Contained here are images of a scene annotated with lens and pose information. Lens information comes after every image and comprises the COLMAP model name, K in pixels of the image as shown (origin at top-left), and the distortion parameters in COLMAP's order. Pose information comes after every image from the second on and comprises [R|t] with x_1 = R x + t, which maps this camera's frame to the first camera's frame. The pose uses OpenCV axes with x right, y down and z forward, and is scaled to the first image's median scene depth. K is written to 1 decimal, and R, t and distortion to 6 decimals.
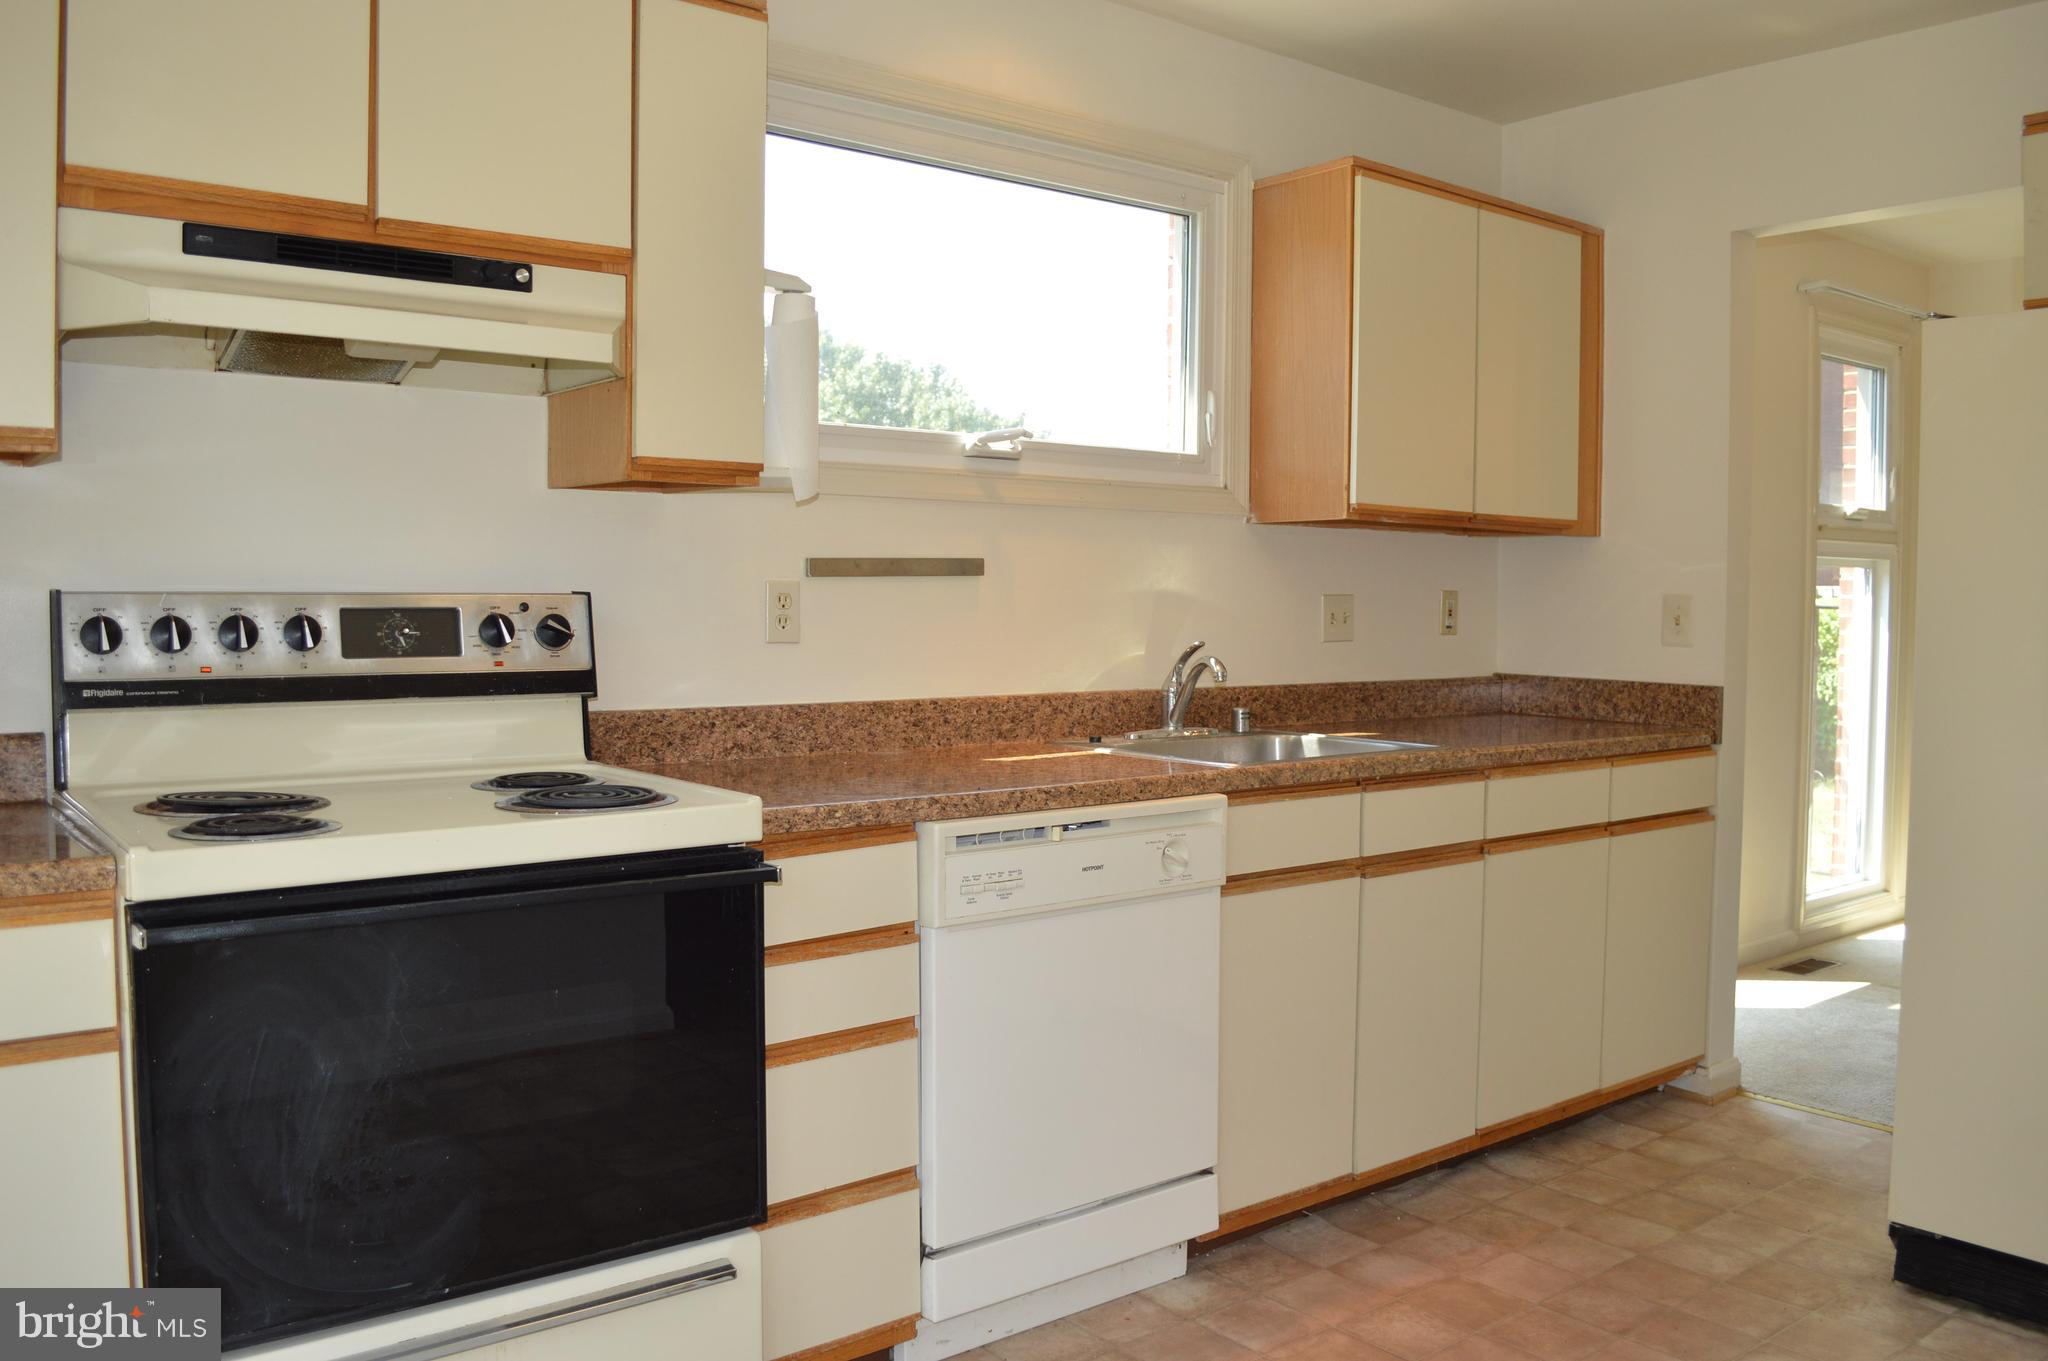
lens RADIAL K [[1635.7, 0, 1024.0], [0, 1635.7, 680.5], [0, 0, 1]] dist [-0.081004, -0.002593]
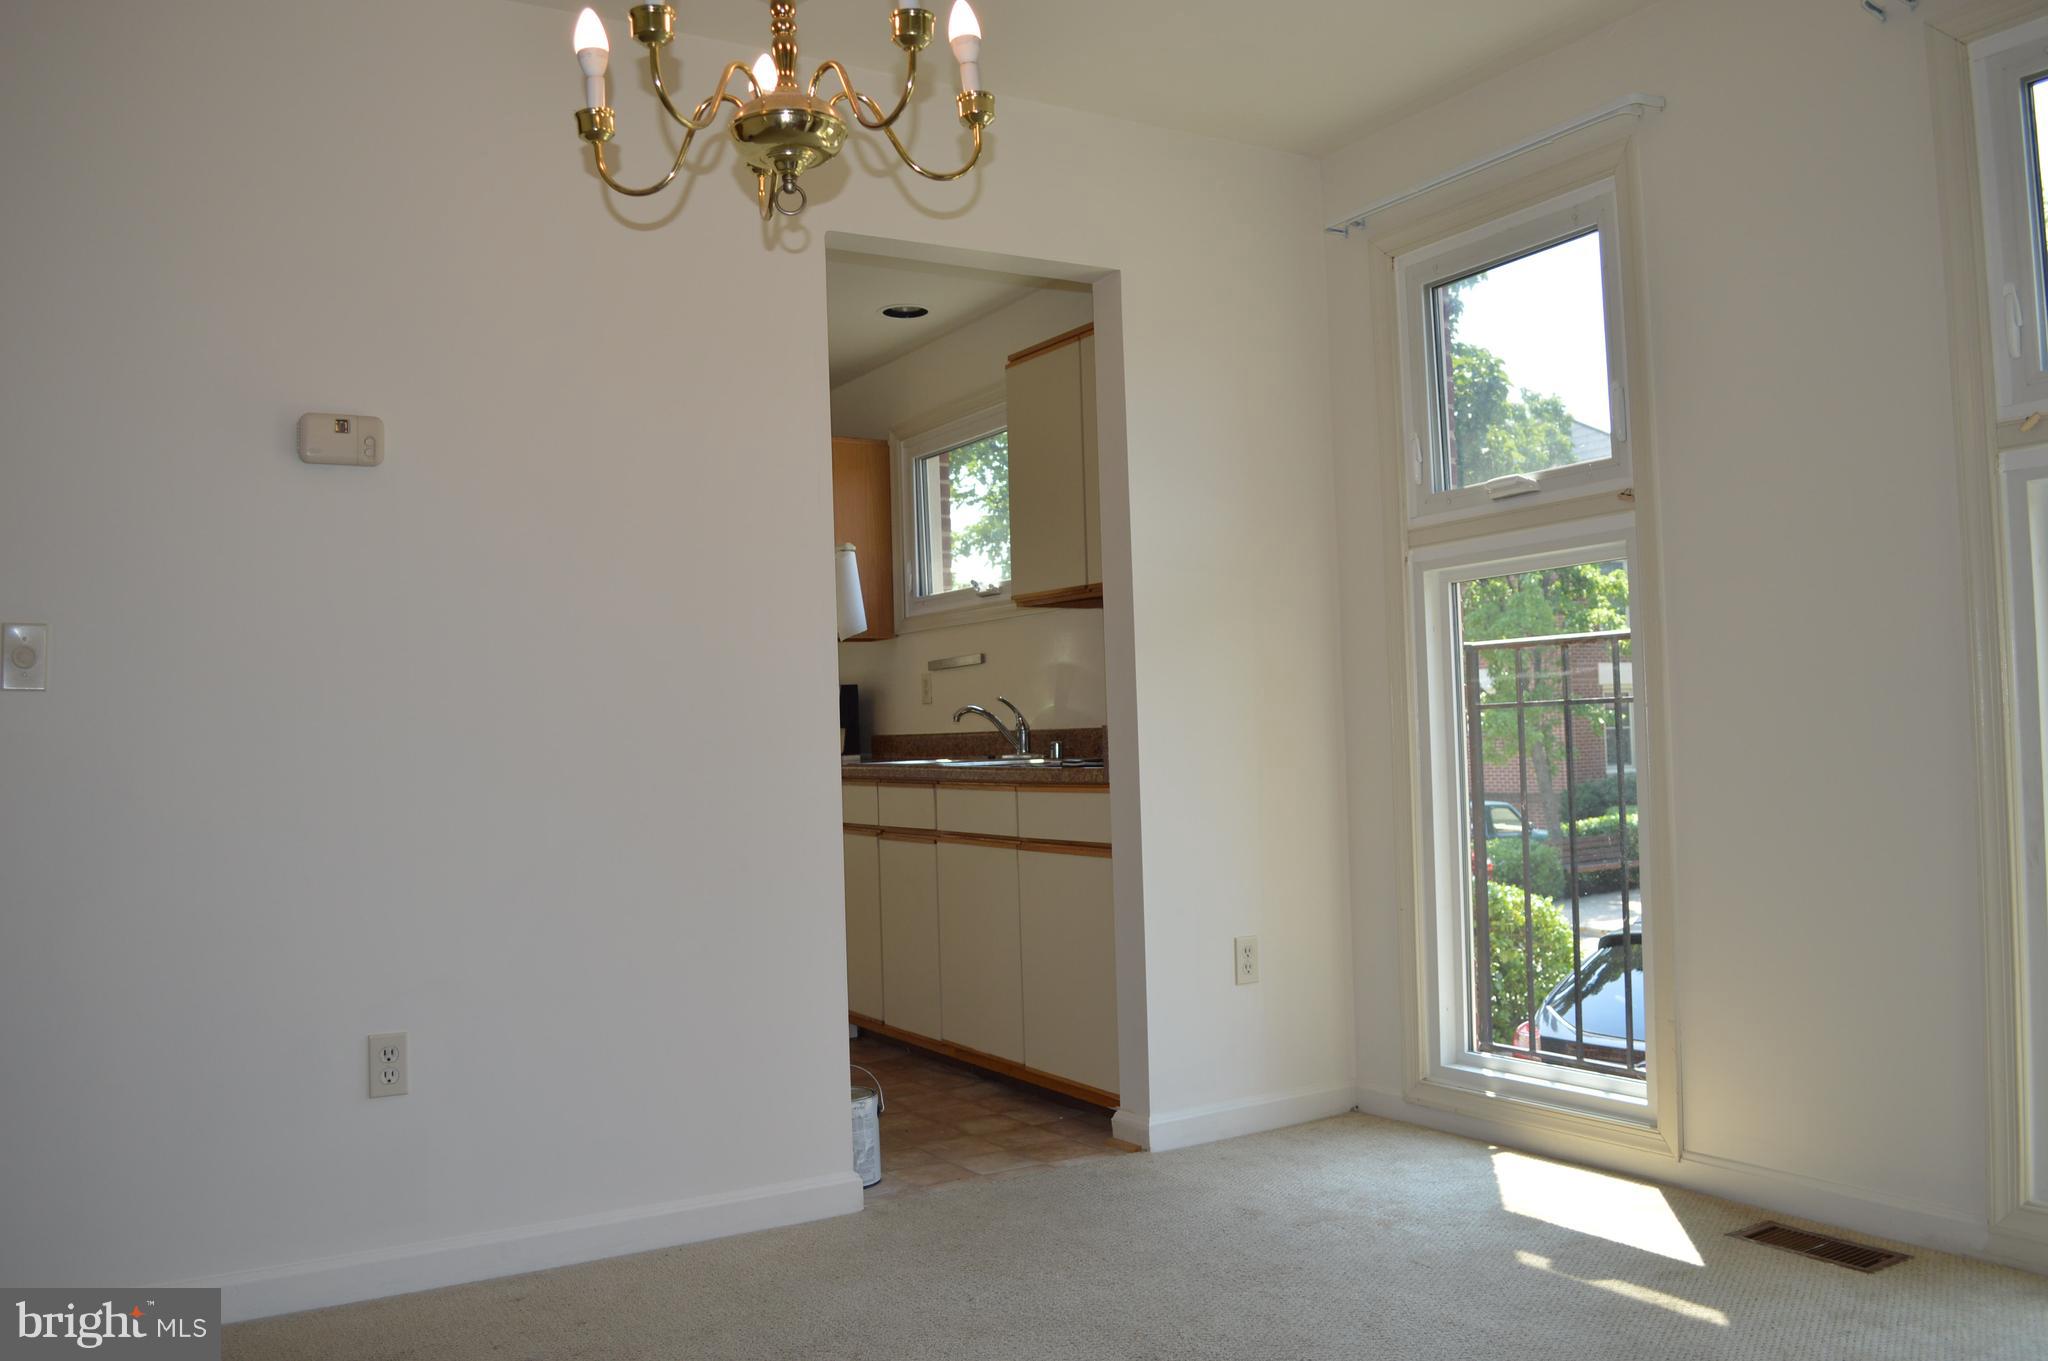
lens RADIAL K [[1635.7, 0, 1024.0], [0, 1635.7, 680.5], [0, 0, 1]] dist [-0.081004, -0.002593]
pose [[-0.131527, -0.035872, -0.990663, 1.678239], [-0.022361, 0.999198, -0.033212, 0.012105], [0.991060, 0.017784, -0.132224, 1.244468]]
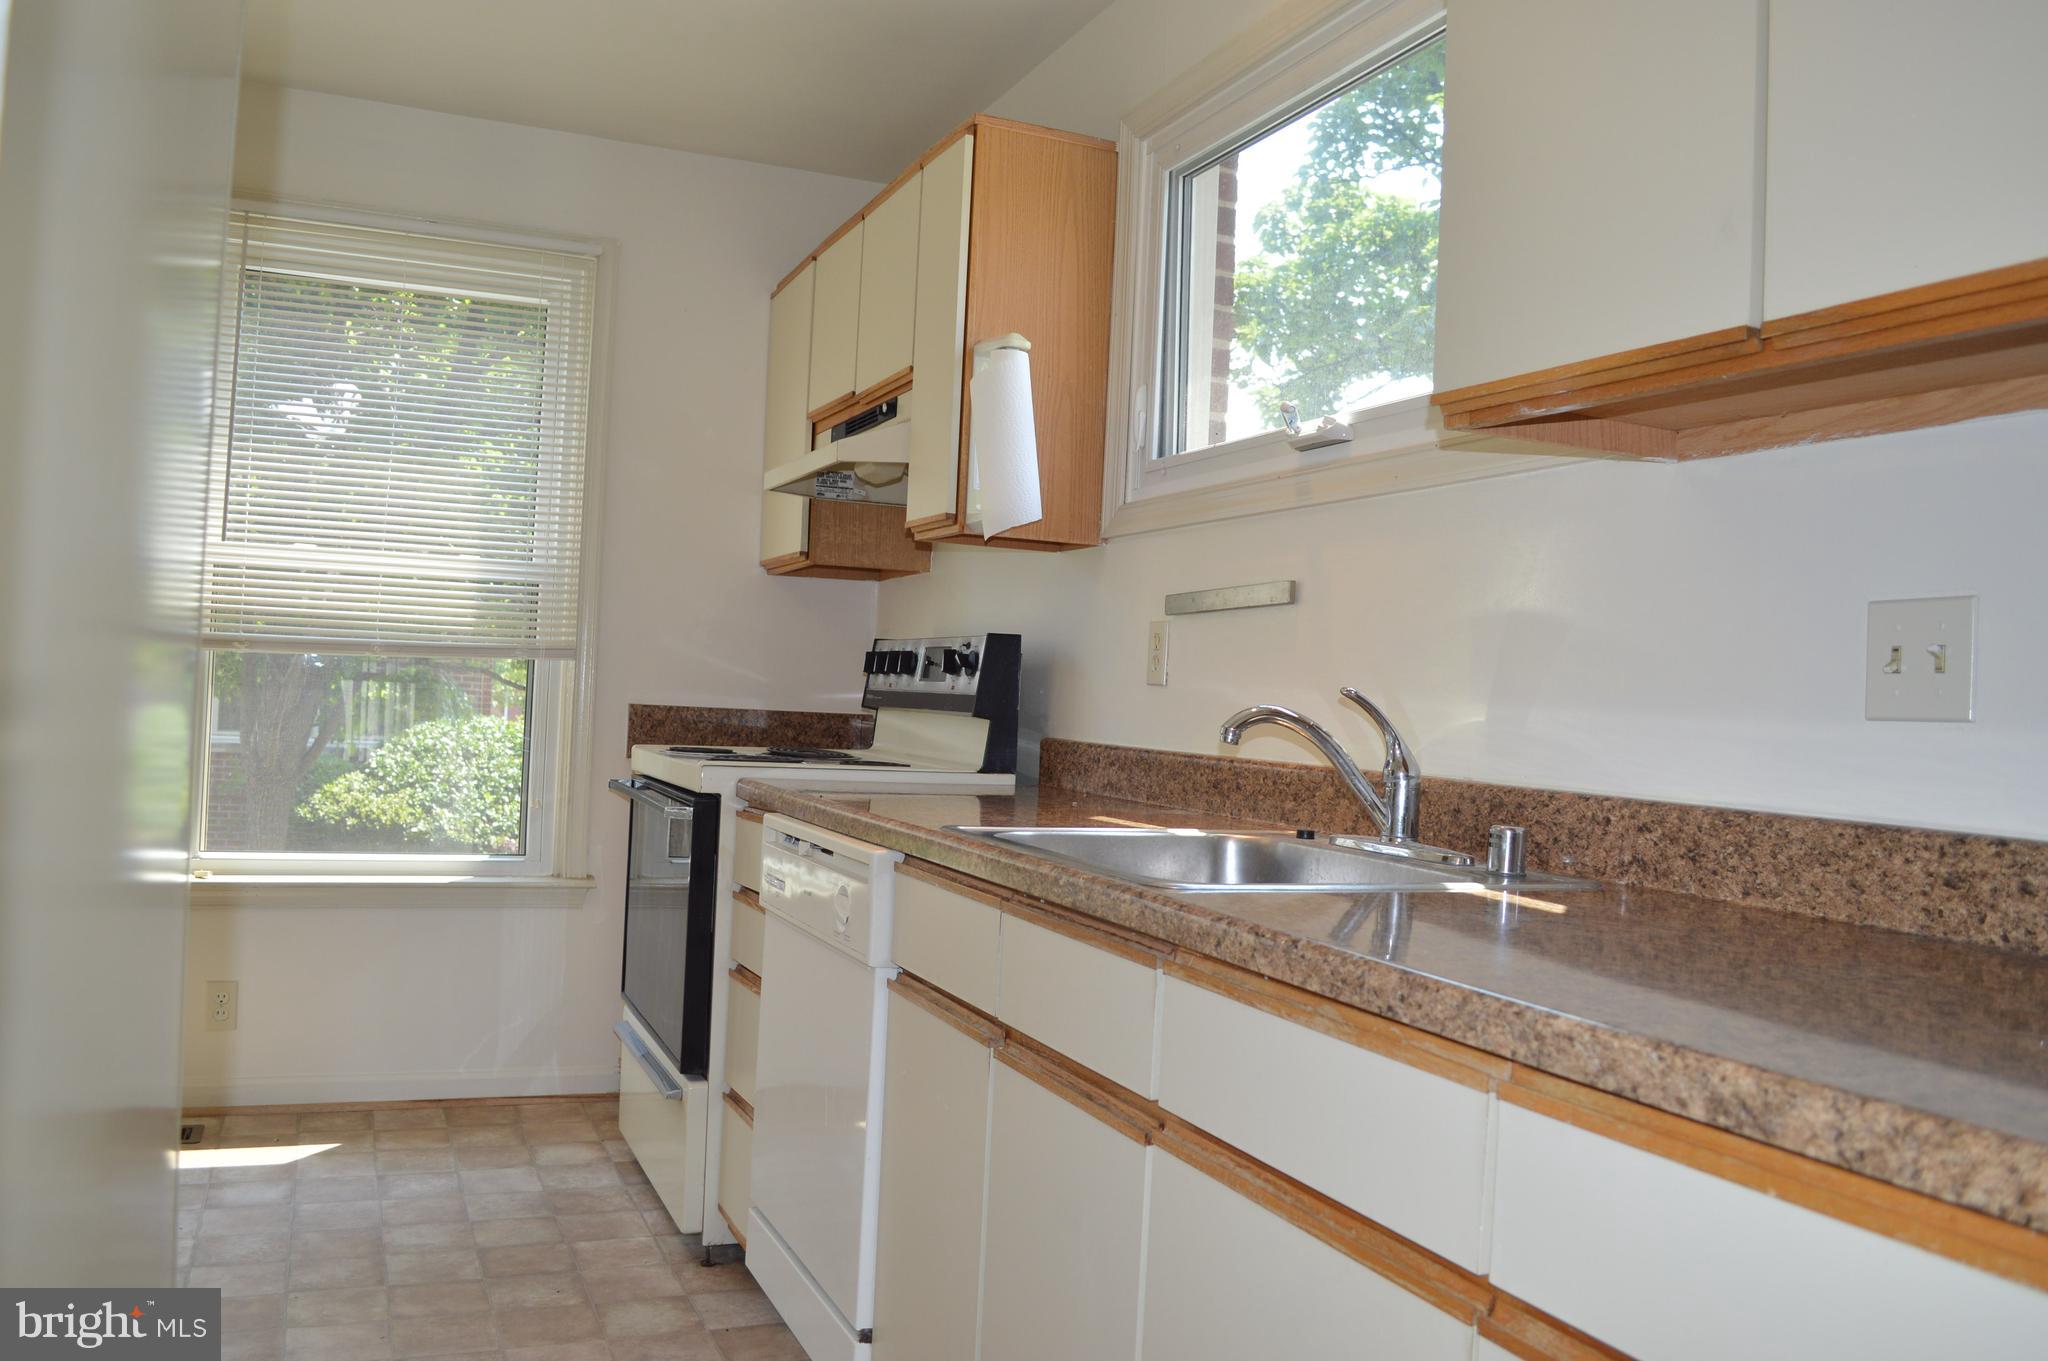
lens RADIAL K [[1635.7, 0, 1024.0], [0, 1635.7, 680.5], [0, 0, 1]] dist [-0.081004, -0.002593]
pose [[-0.260411, -0.032718, -0.964943, 0.714322], [-0.102688, 0.994695, -0.006014, -0.010795], [0.960022, 0.097522, -0.262389, 1.051821]]
